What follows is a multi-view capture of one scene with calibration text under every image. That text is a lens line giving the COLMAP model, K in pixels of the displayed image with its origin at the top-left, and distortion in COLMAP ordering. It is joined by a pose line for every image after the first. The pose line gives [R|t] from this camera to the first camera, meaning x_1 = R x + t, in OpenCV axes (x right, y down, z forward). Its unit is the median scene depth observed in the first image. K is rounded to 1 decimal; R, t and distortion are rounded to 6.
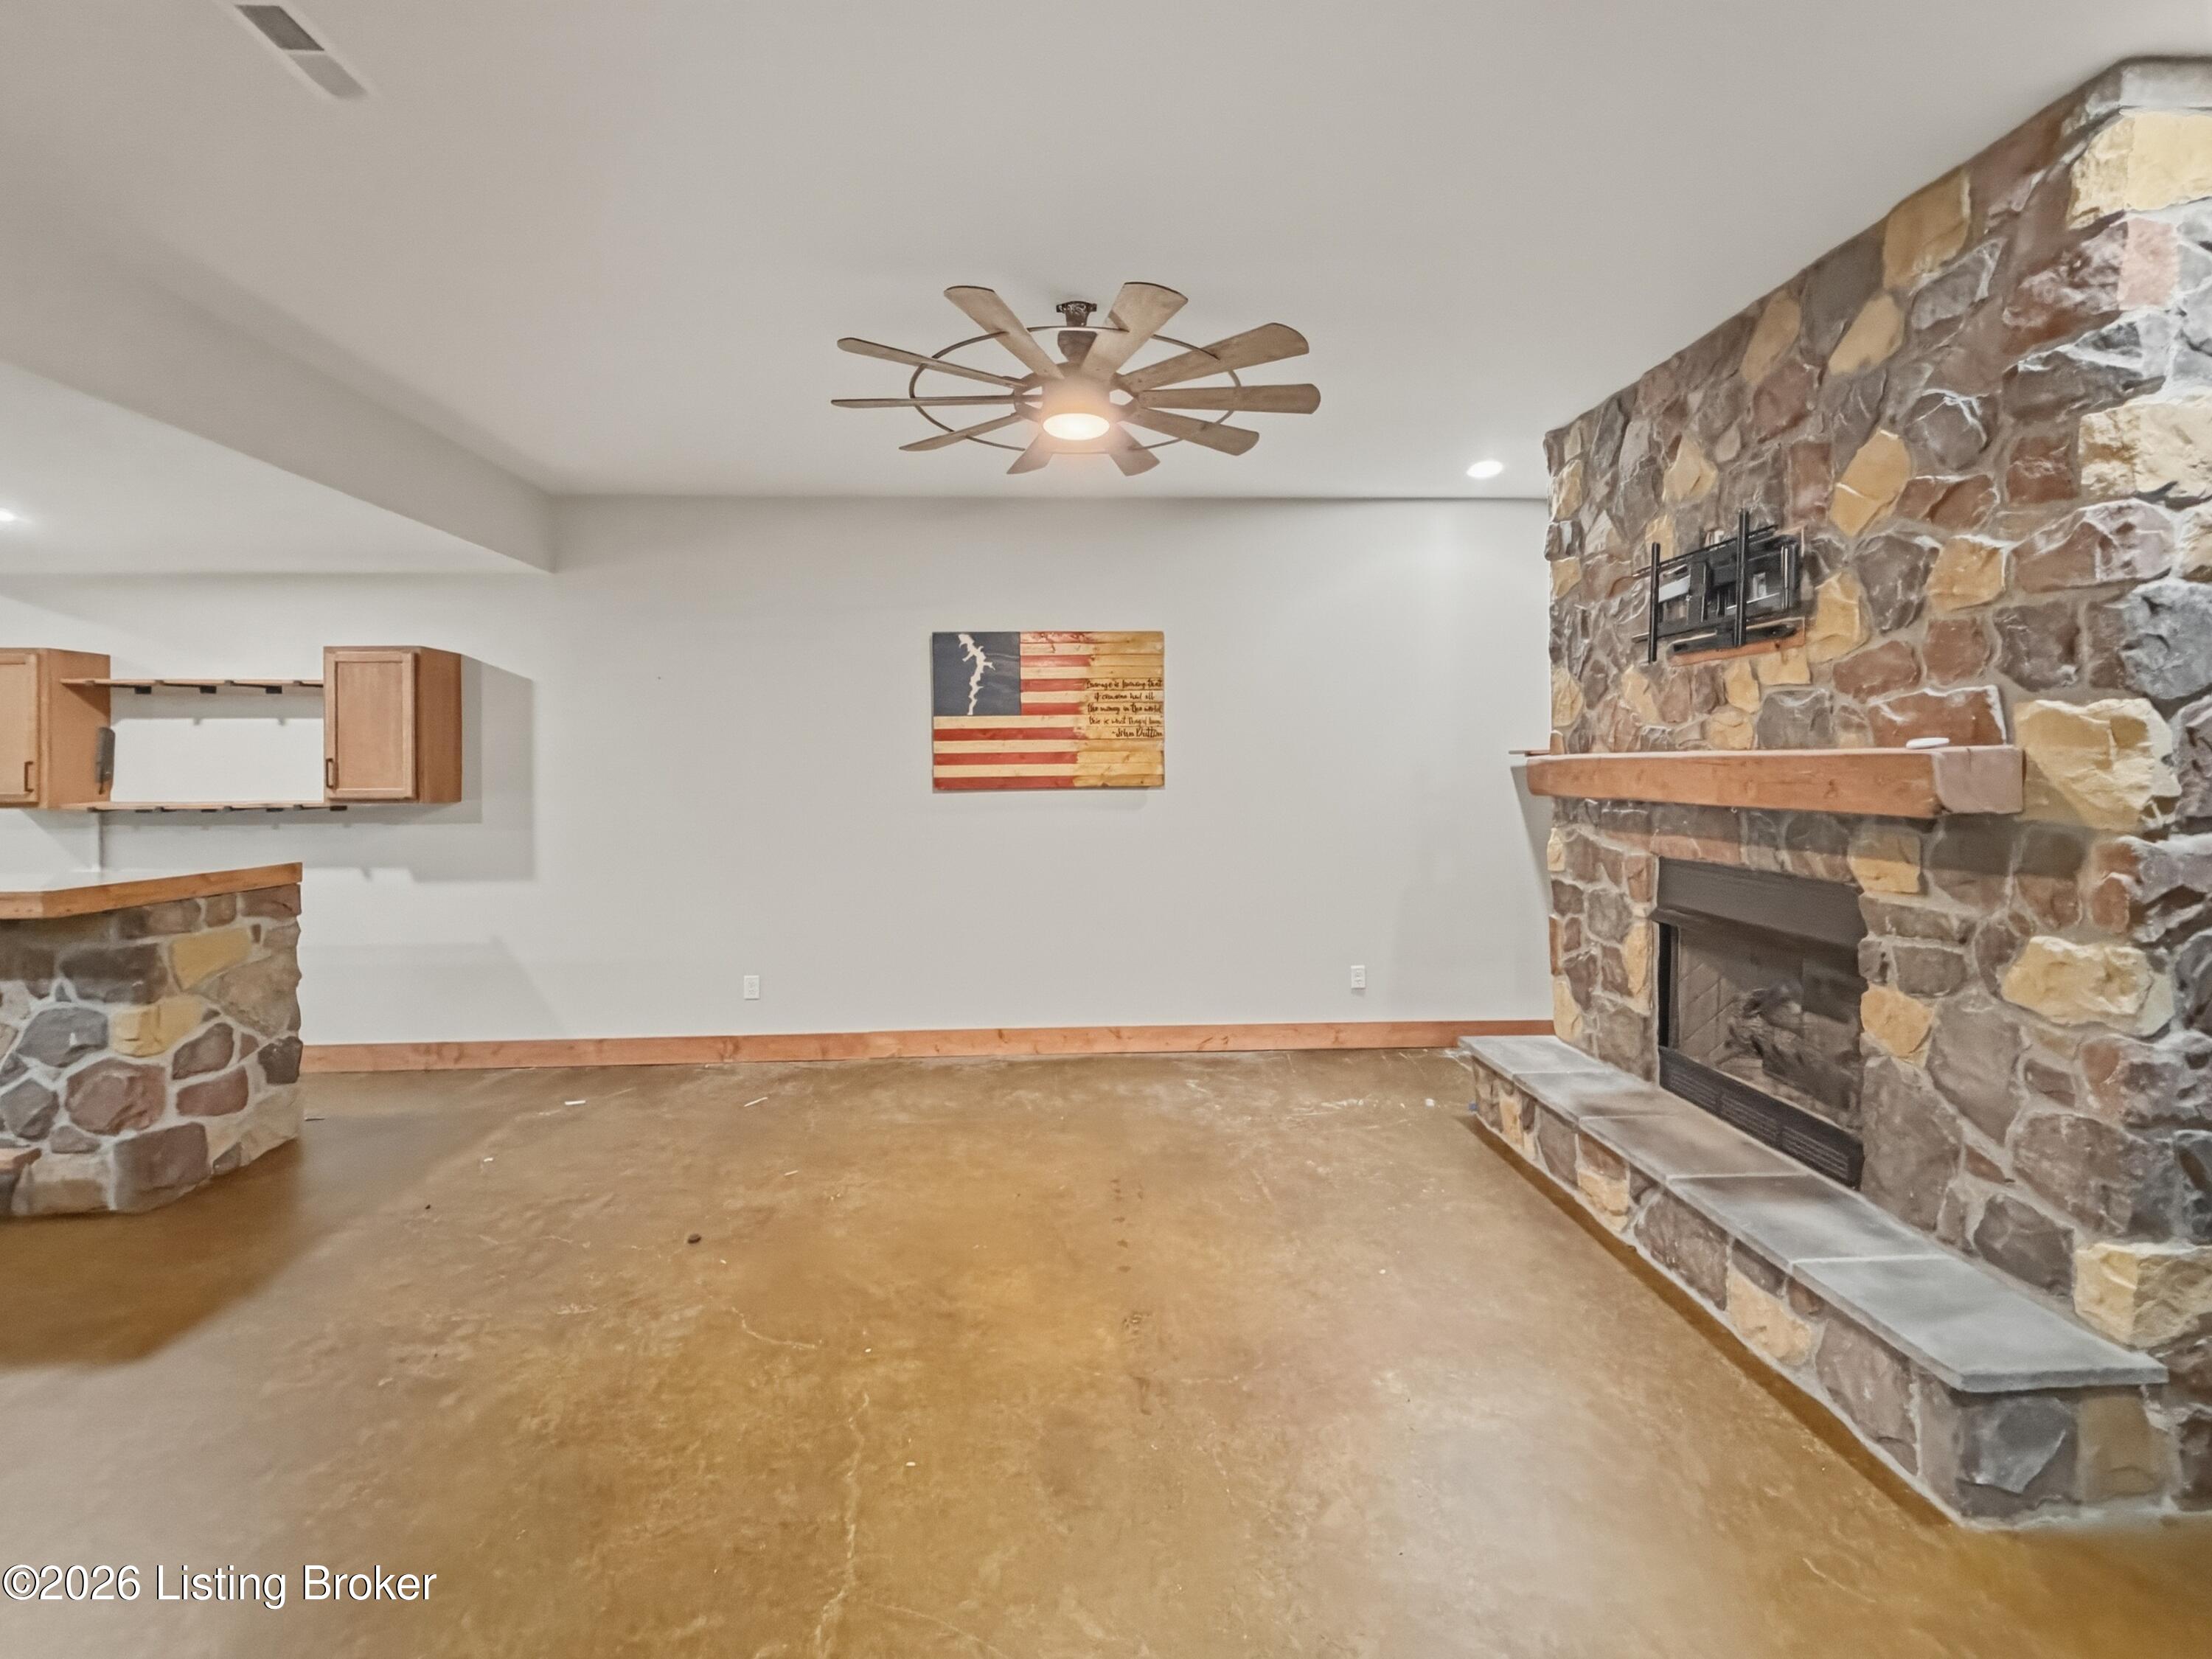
lens RADIAL K [[946.5, 0, 1096.1], [0, 946.5, 774.9], [0, 0, 1]] dist [0.000895, 0.000141]
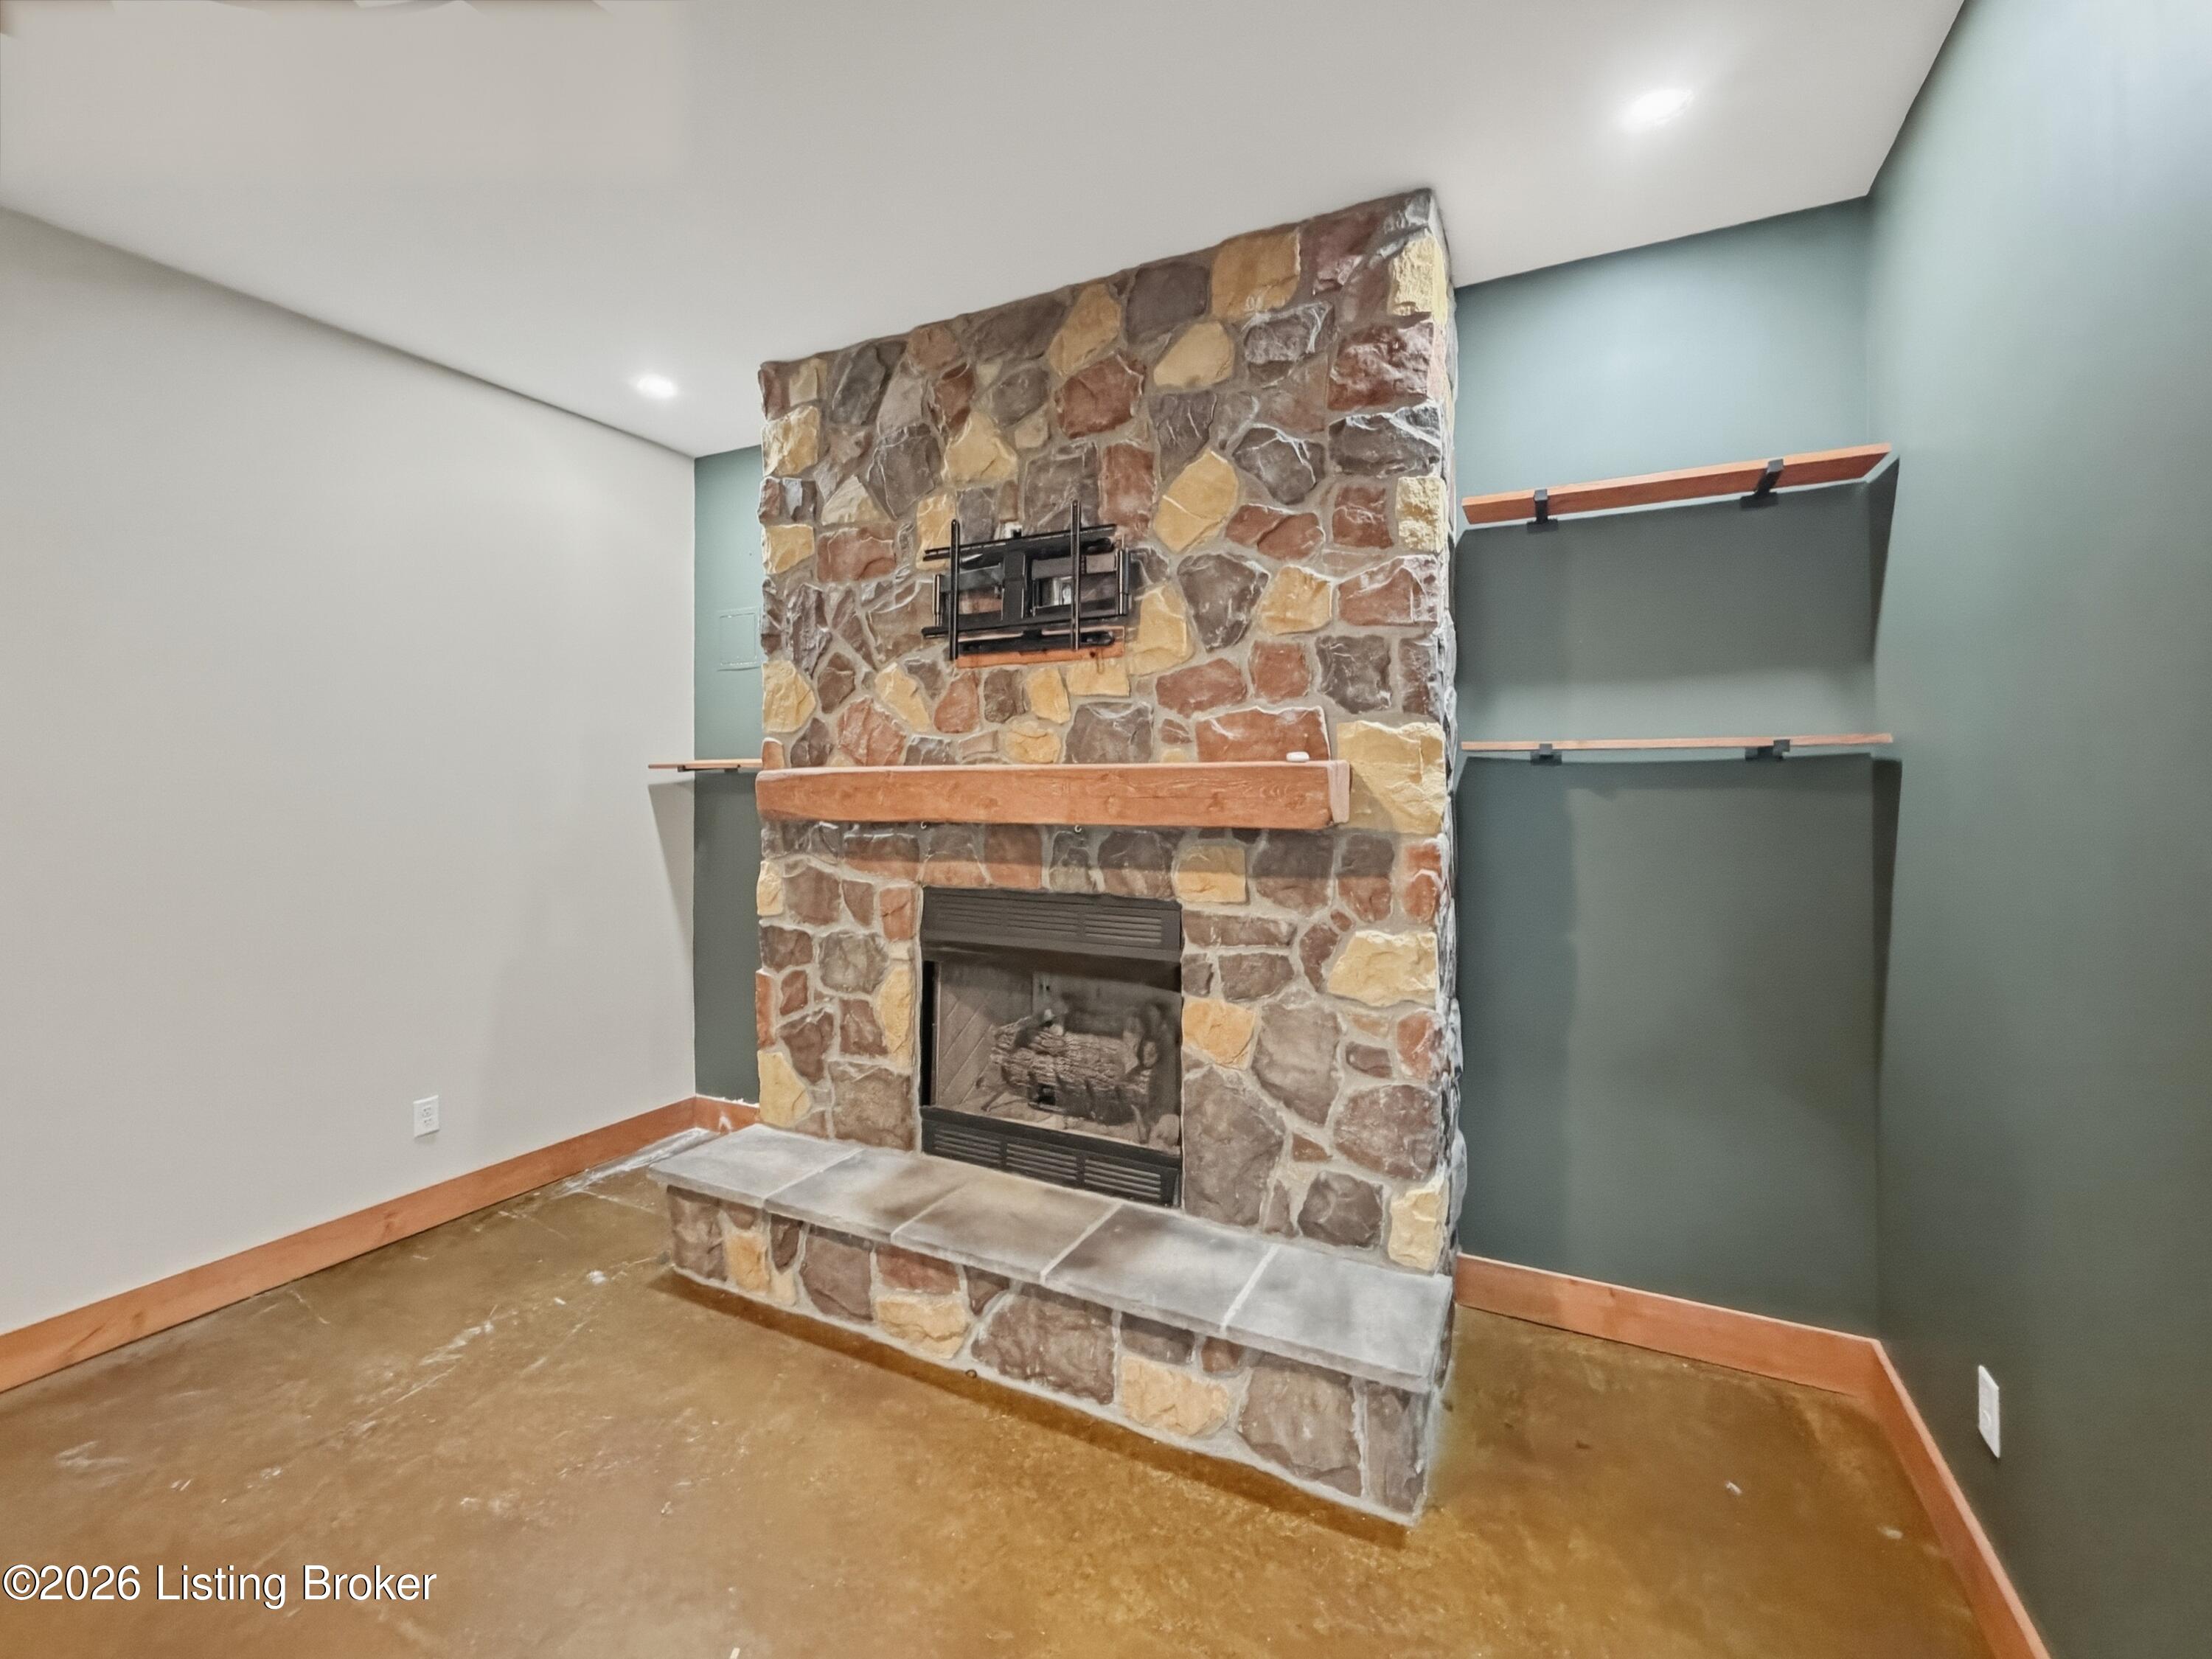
lens RADIAL K [[946.5, 0, 1096.1], [0, 946.5, 774.9], [0, 0, 1]] dist [0.000895, 0.000141]
pose [[0.494405, 0.015041, 0.869101, -0.108992], [0.007923, 0.999731, -0.021809, 0.005963], [-0.869195, 0.017668, 0.494153, 0.573462]]
